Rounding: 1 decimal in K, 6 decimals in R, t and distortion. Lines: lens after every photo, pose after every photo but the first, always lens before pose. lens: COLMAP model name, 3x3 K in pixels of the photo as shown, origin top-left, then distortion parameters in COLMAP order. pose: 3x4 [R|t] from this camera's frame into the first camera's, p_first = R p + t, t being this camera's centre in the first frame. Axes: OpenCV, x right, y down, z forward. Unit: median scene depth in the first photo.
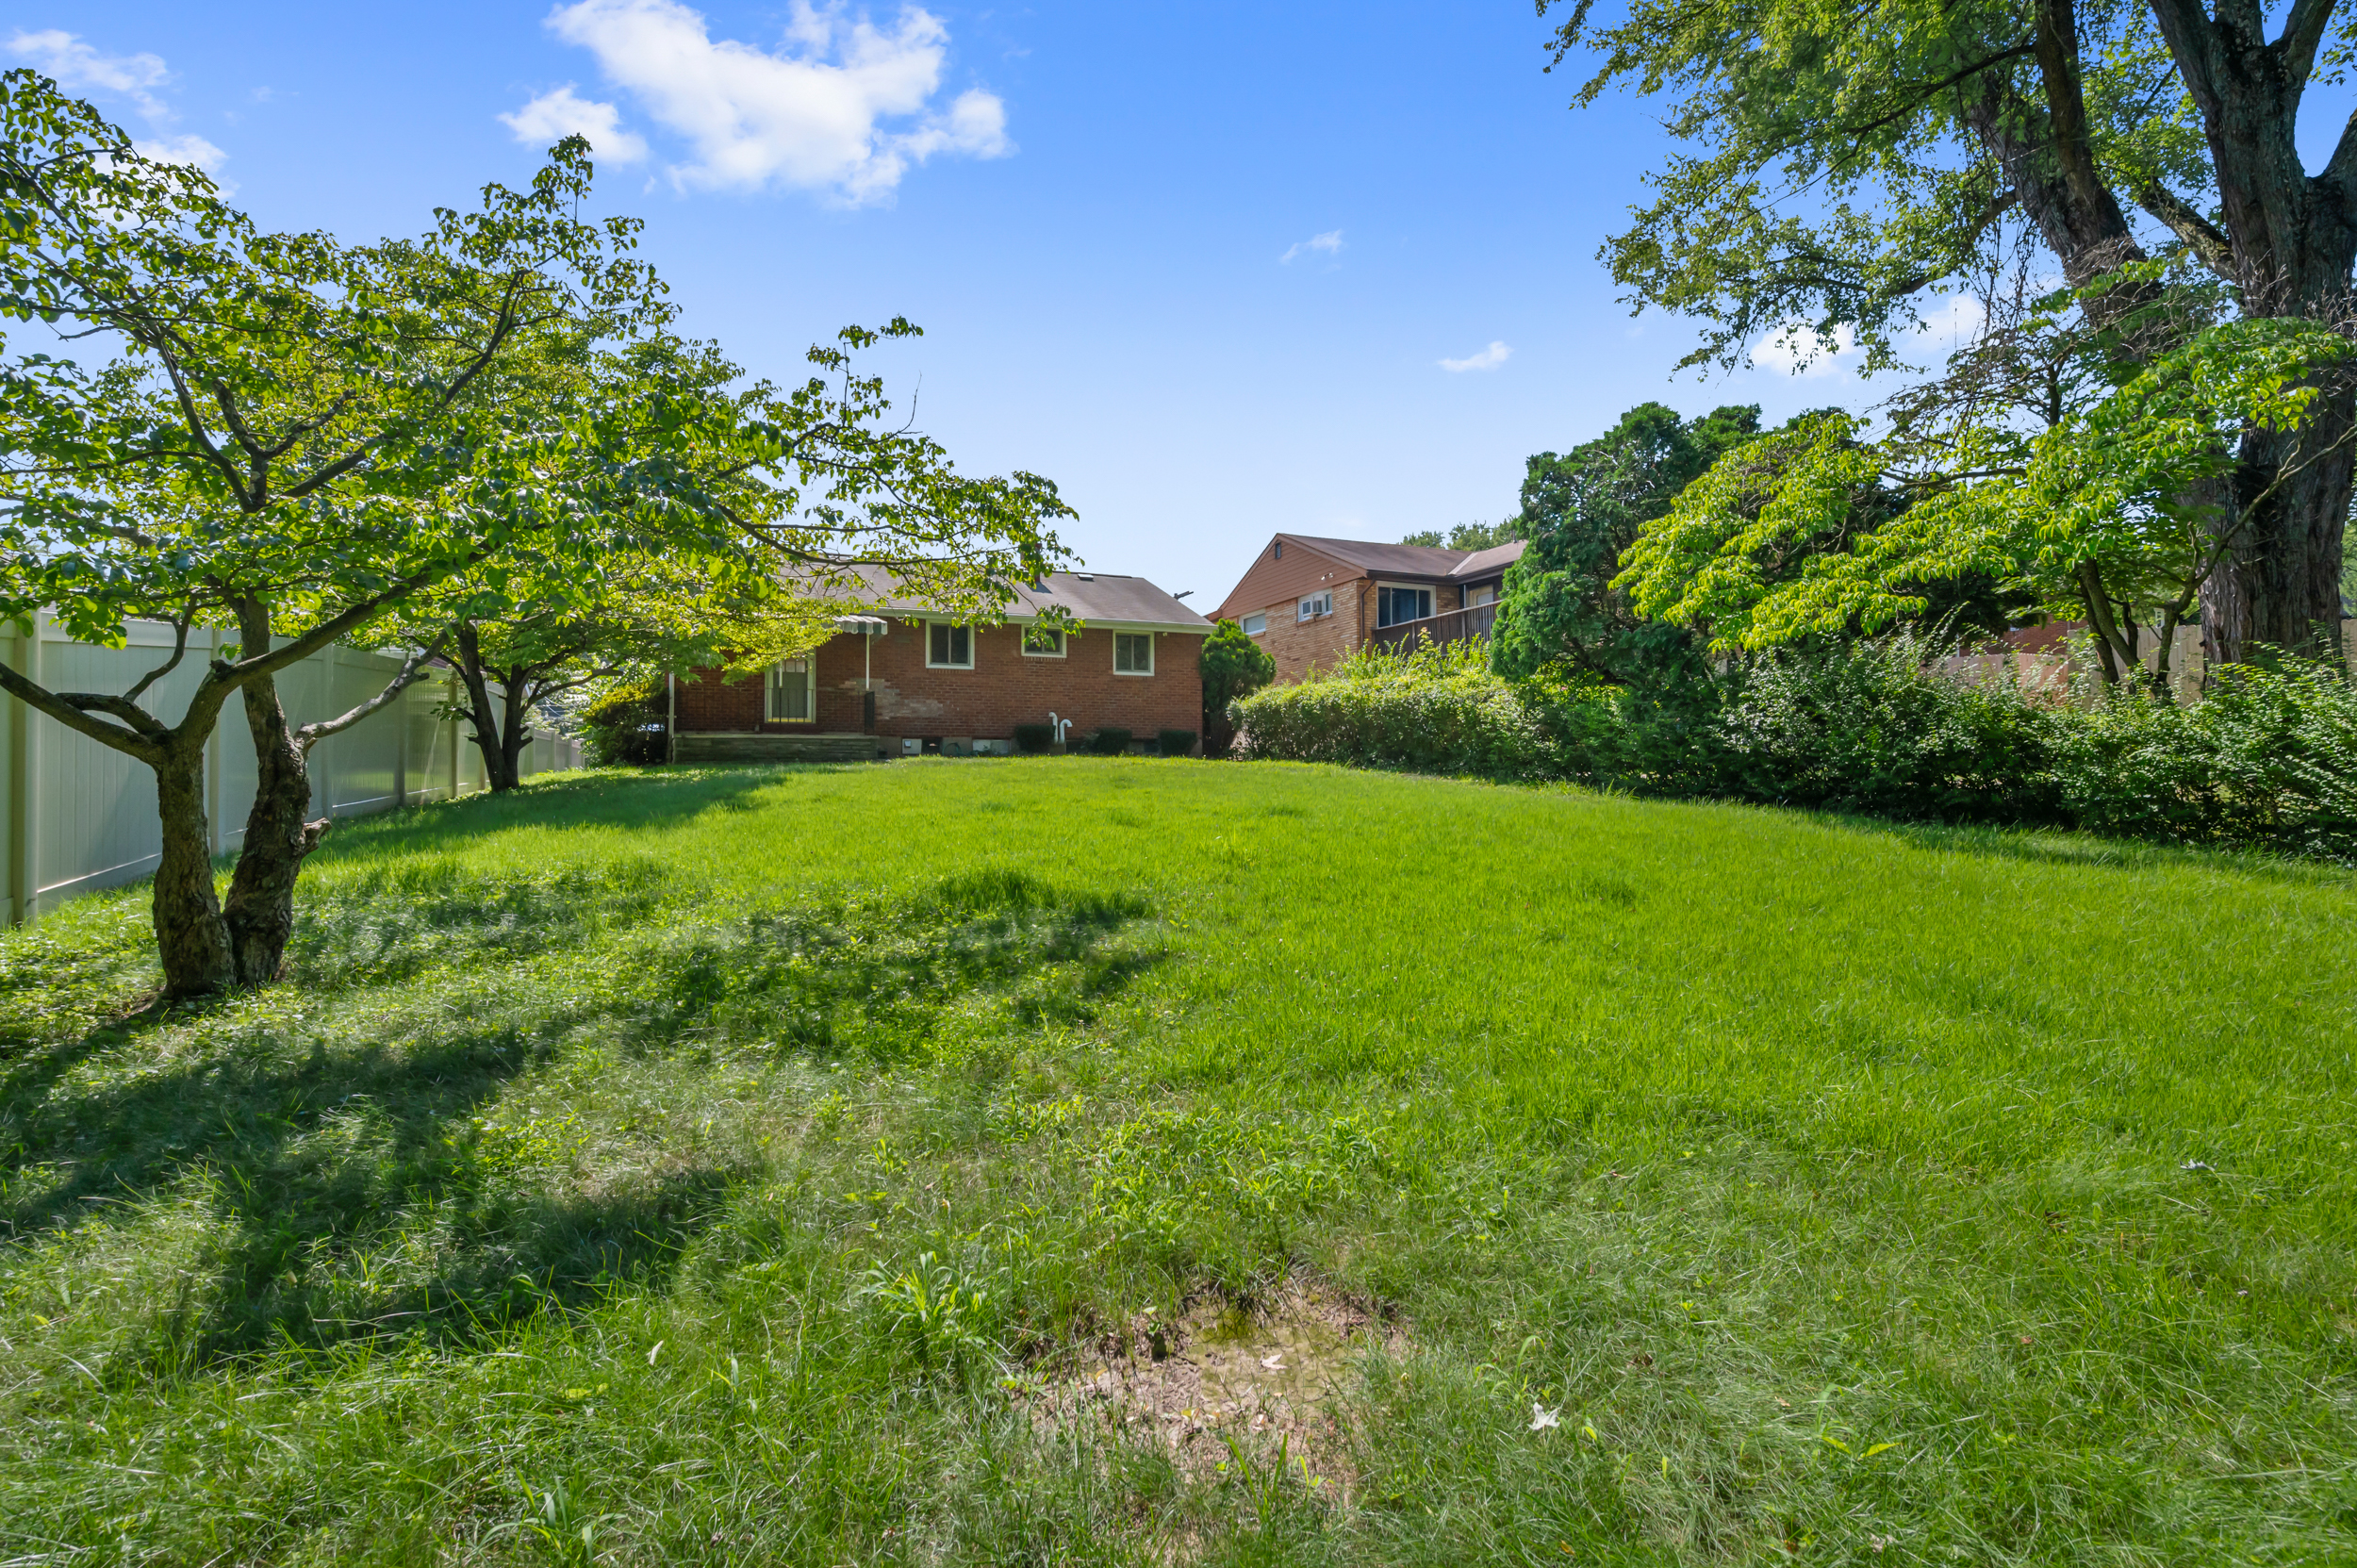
lens RADIAL K [[1023.2, 0, 1210.5], [0, 1023.2, 731.4], [0, 0, 1]] dist [0.002406, 0.001362]
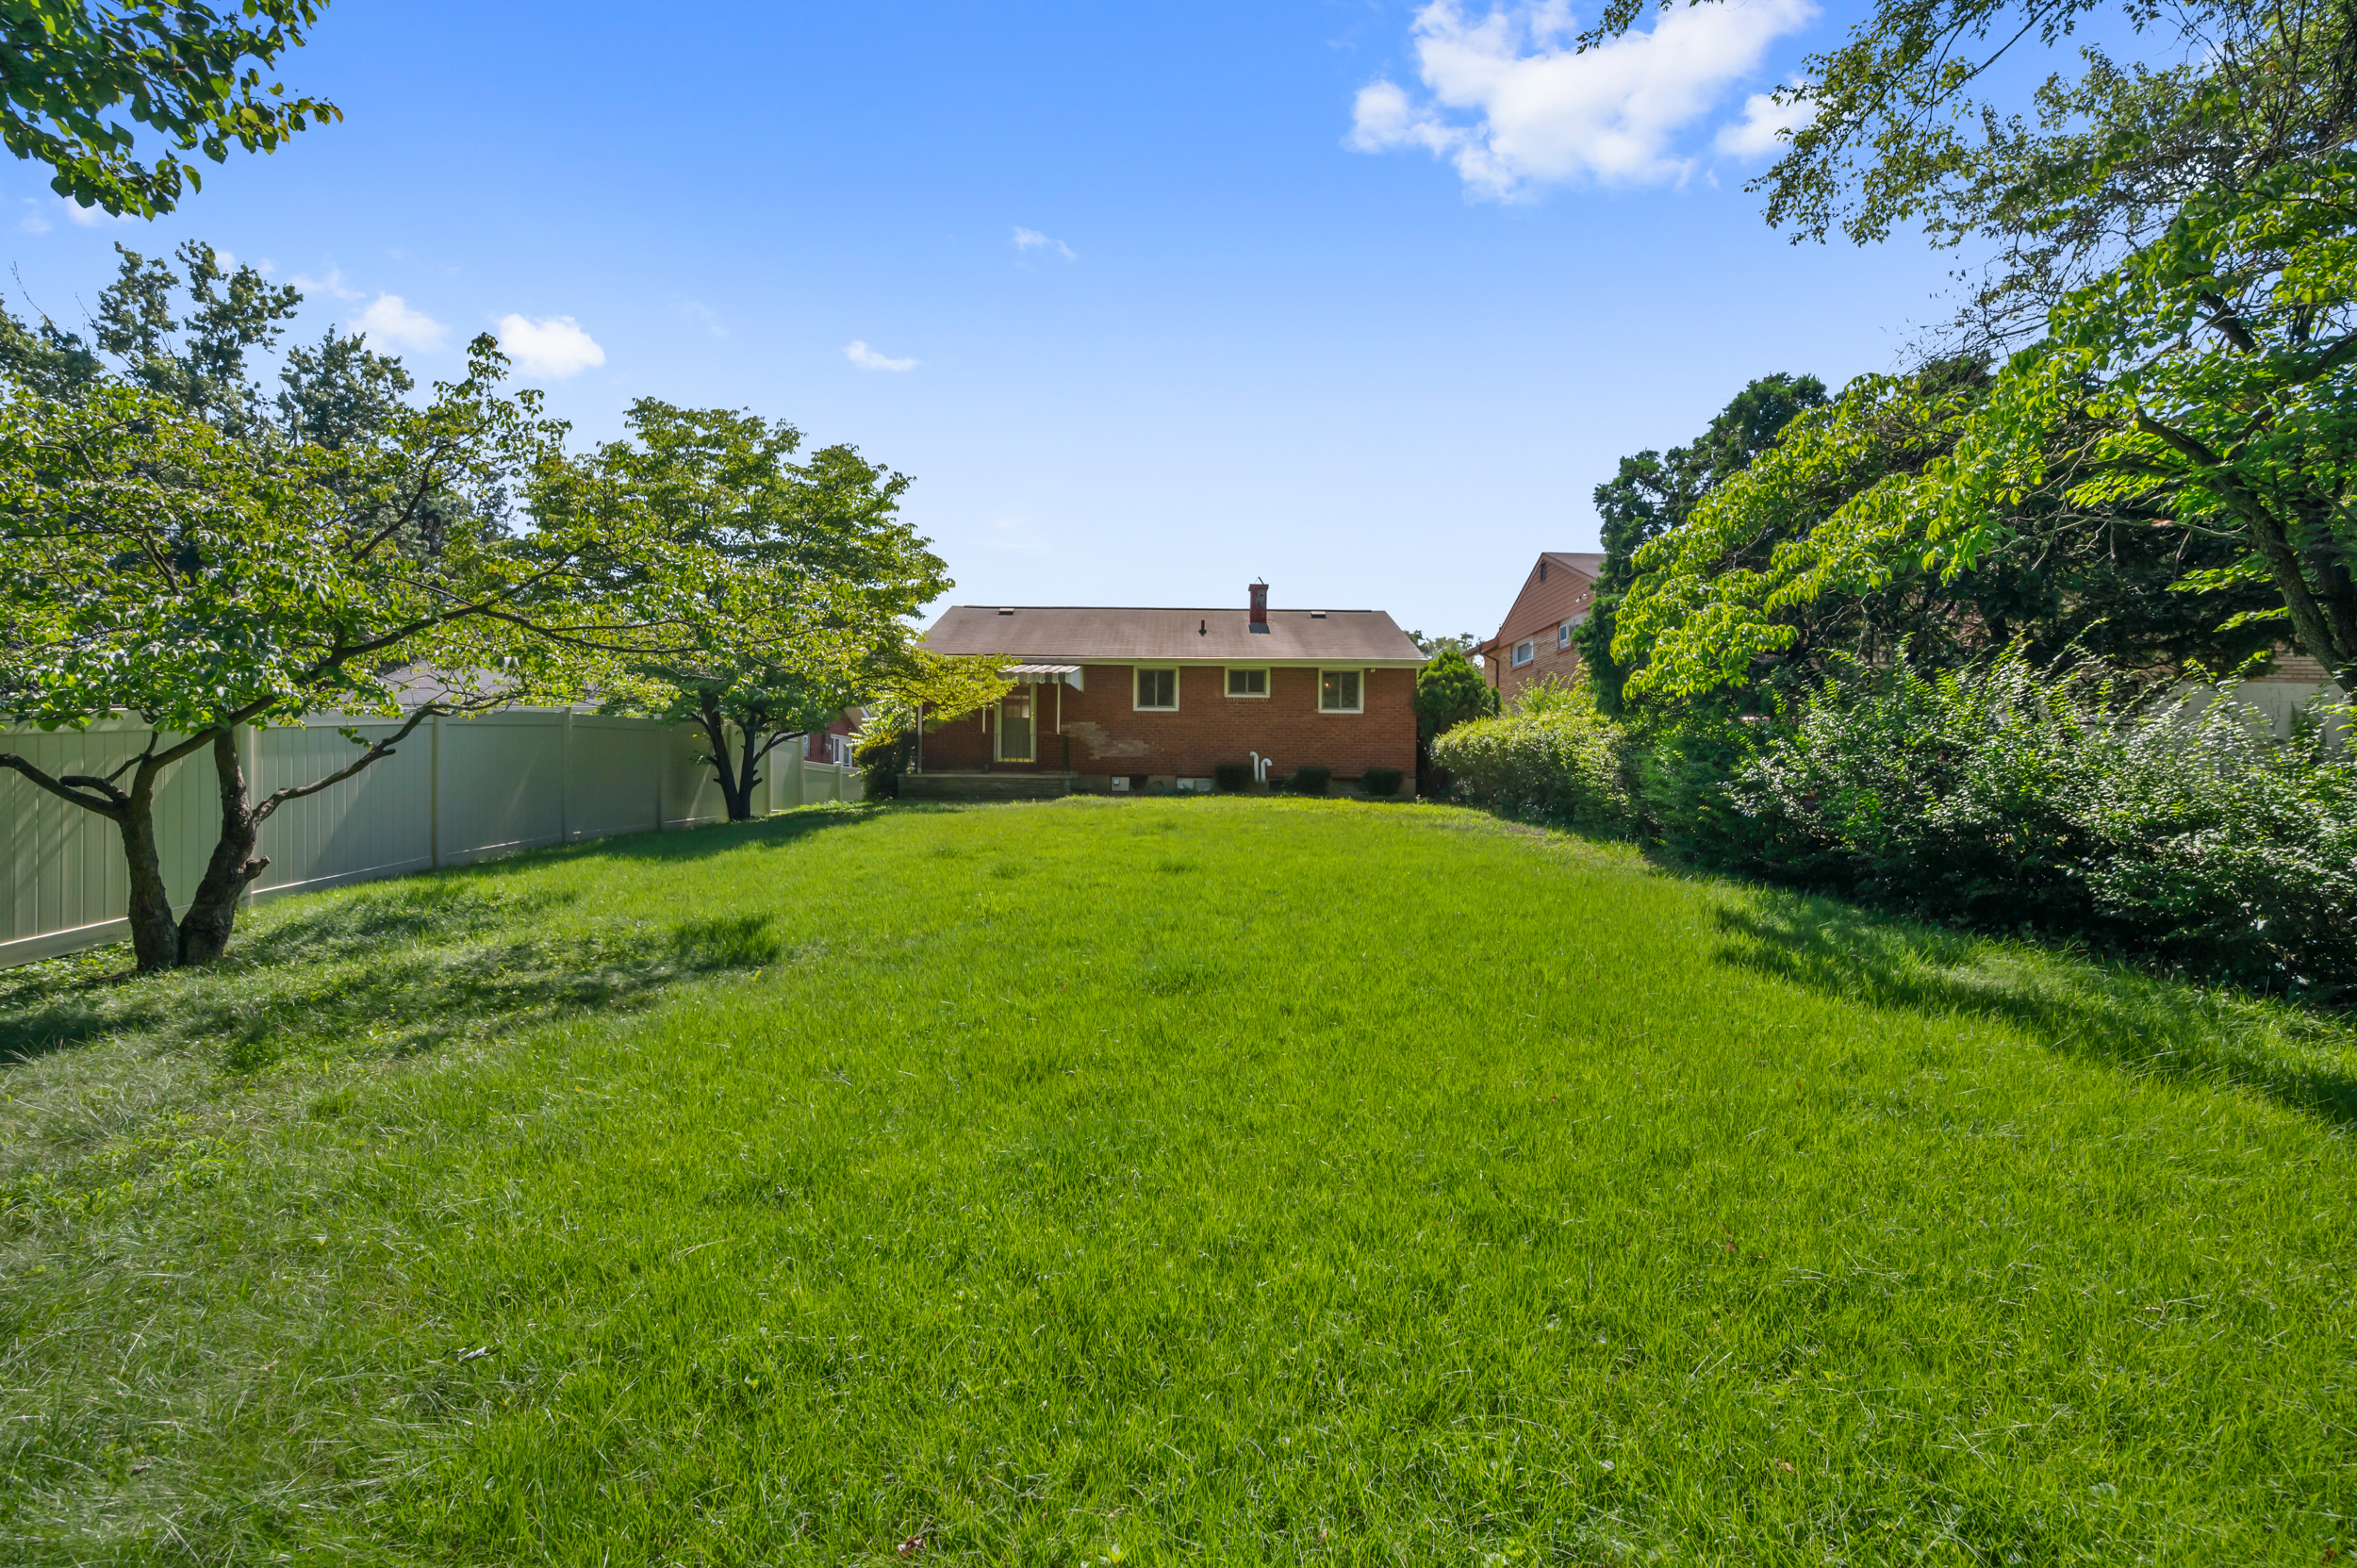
lens RADIAL K [[1023.2, 0, 1180.3], [0, 1023.2, 778.7], [0, 0, 1]] dist [0.002406, 0.001362]
pose [[0.918409, 0.007322, -0.395563, 0.204243], [-0.000184, 0.999837, 0.018081, -0.011338], [0.395631, -0.016533, 0.918261, 0.040442]]
